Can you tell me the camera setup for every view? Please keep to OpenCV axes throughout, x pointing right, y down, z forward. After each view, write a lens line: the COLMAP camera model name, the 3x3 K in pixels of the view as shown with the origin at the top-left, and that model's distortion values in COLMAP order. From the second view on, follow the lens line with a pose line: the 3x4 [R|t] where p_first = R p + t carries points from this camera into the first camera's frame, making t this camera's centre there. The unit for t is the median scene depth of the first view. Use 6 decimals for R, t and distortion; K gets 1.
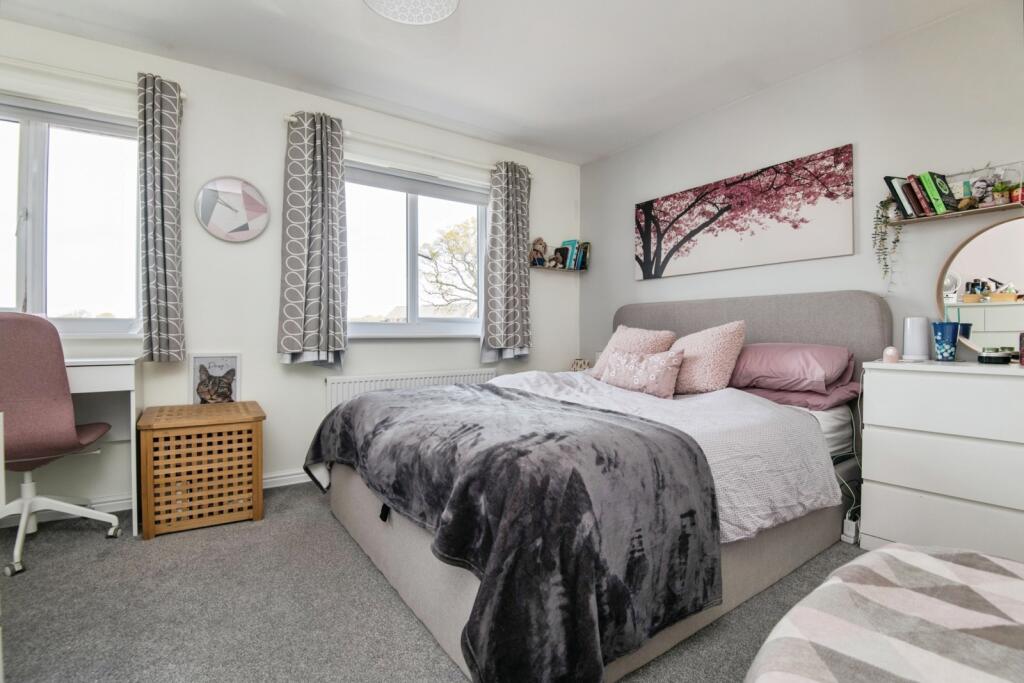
lens RADIAL K [[479.3, 0, 511.6], [0, 479.3, 337.9], [0, 0, 1]] dist [-0.000315, -0.015460]
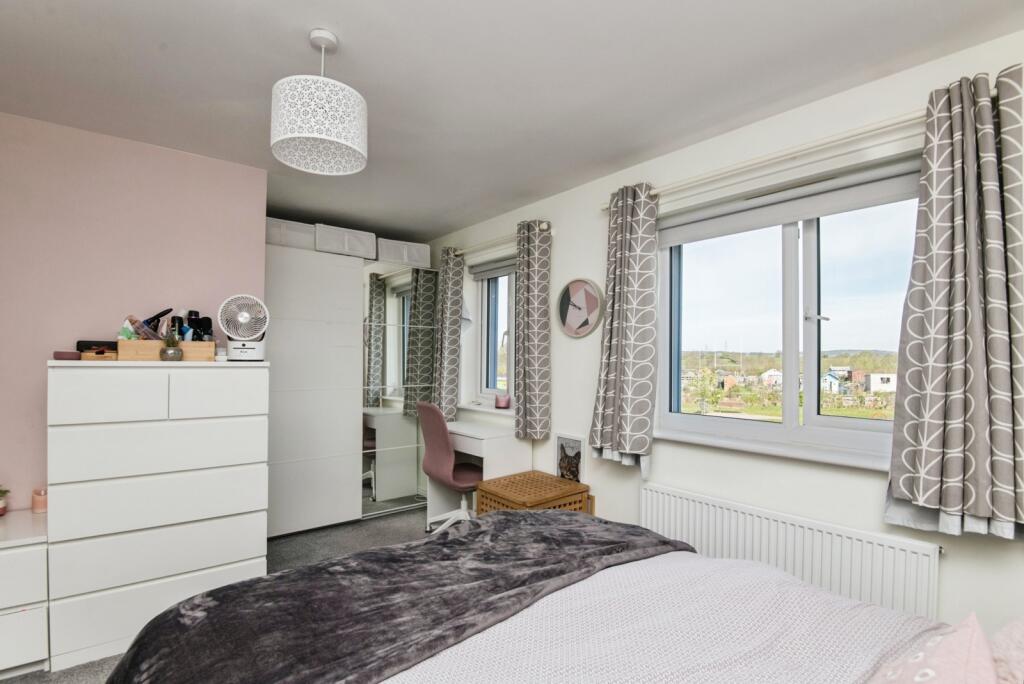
lens RADIAL K [[479.3, 0, 511.6], [0, 479.3, 338.4], [0, 0, 1]] dist [-0.000315, -0.015460]
pose [[0.124738, -0.027751, -0.991802, 0.500951], [-0.002361, 0.999598, -0.028266, -0.165156], [0.992187, 0.005867, 0.124622, 0.703893]]
